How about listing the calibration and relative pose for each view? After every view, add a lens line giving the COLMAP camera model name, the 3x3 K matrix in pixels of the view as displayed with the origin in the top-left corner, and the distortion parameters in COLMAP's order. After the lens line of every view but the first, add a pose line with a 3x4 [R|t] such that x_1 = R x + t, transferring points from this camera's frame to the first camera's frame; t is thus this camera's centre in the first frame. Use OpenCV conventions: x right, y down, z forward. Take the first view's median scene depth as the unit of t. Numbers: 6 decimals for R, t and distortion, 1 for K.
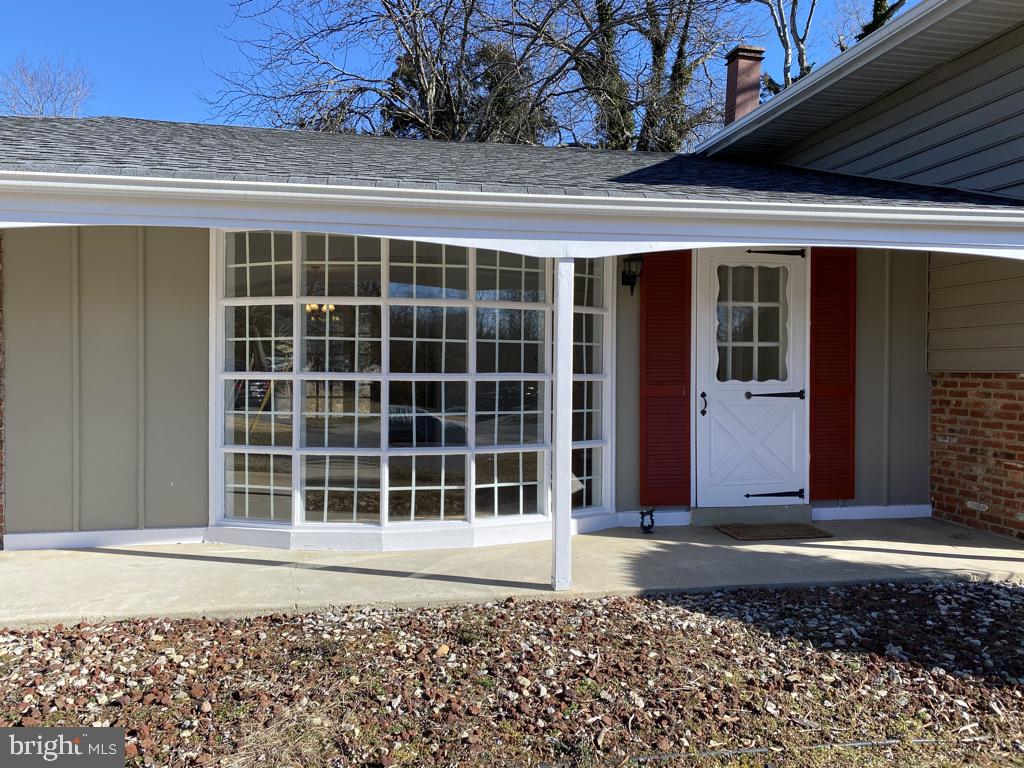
lens RADIAL K [[778.7, 0, 512.4], [0, 778.7, 391.3], [0, 0, 1]] dist [0.011559, -0.004647]
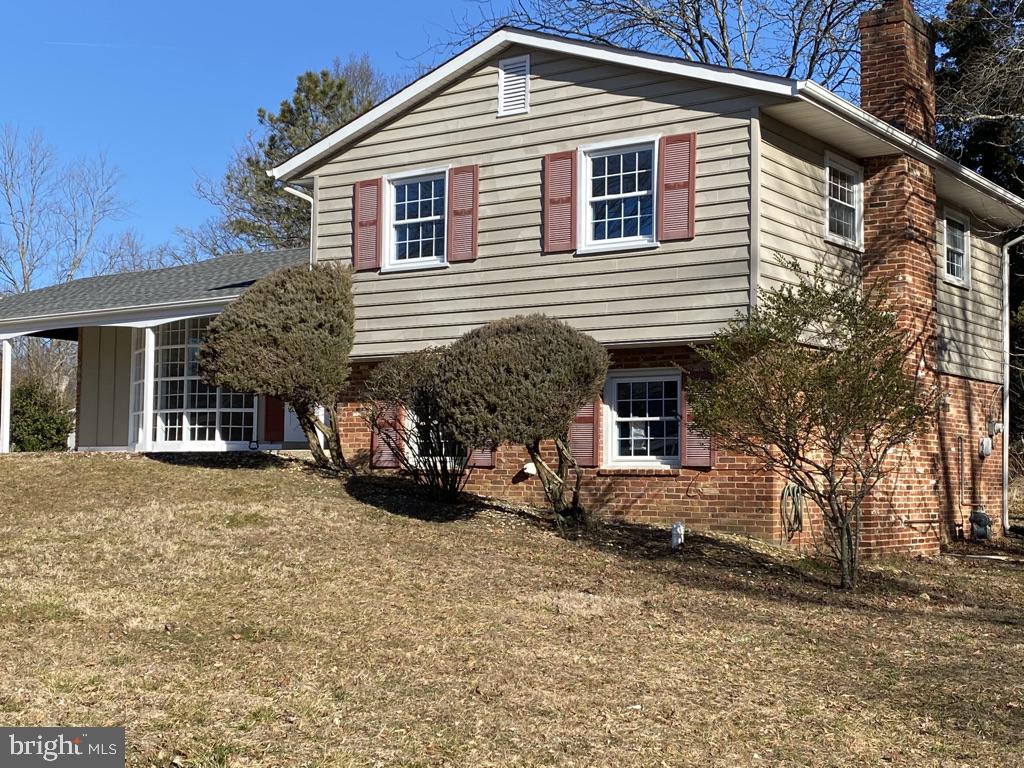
lens RADIAL K [[1447.3, 0, 511.6], [0, 1447.3, 385.6], [0, 0, 1]] dist [0.019801, 0.000000]
pose [[0.703176, -0.045095, -0.709585, 3.161235], [-0.008068, 0.997416, -0.071382, 0.260426], [0.710970, 0.055919, 0.700995, -1.131335]]
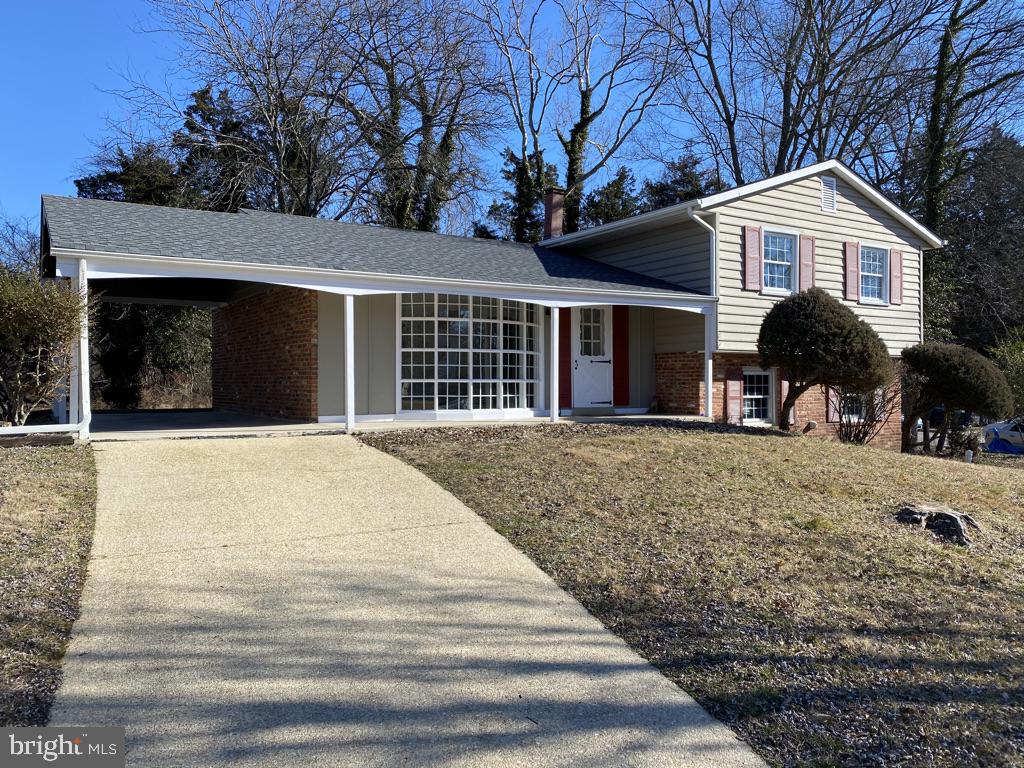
lens RADIAL K [[778.7, 0, 510.7], [0, 778.7, 398.6], [0, 0, 1]] dist [0.011559, -0.004647]
pose [[0.931047, -0.014434, 0.364614, -0.809108], [0.018260, 0.999808, -0.007047, 0.131556], [-0.364442, 0.013219, 0.931132, -1.151163]]
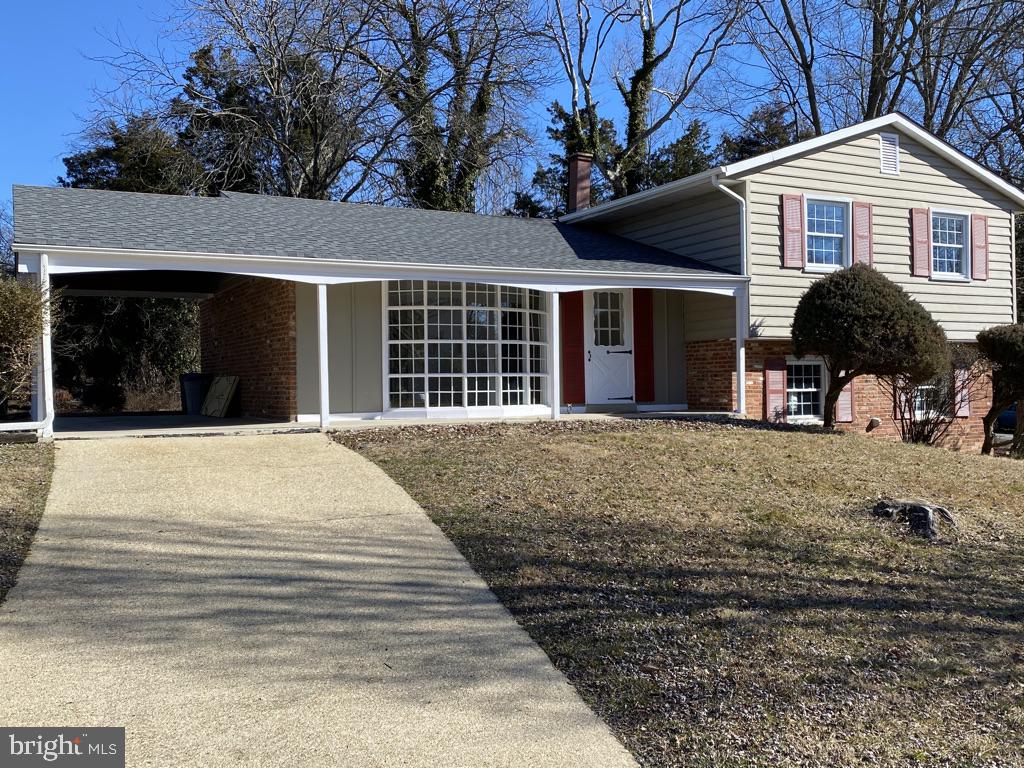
lens RADIAL K [[951.9, 0, 506.9], [0, 951.9, 403.1], [0, 0, 1]] dist [0.015855, 0.000000]
pose [[0.958840, -0.024471, 0.282889, -0.705869], [0.027946, 0.999575, -0.008256, 0.158084], [-0.282567, 0.015822, 0.959117, -1.423945]]
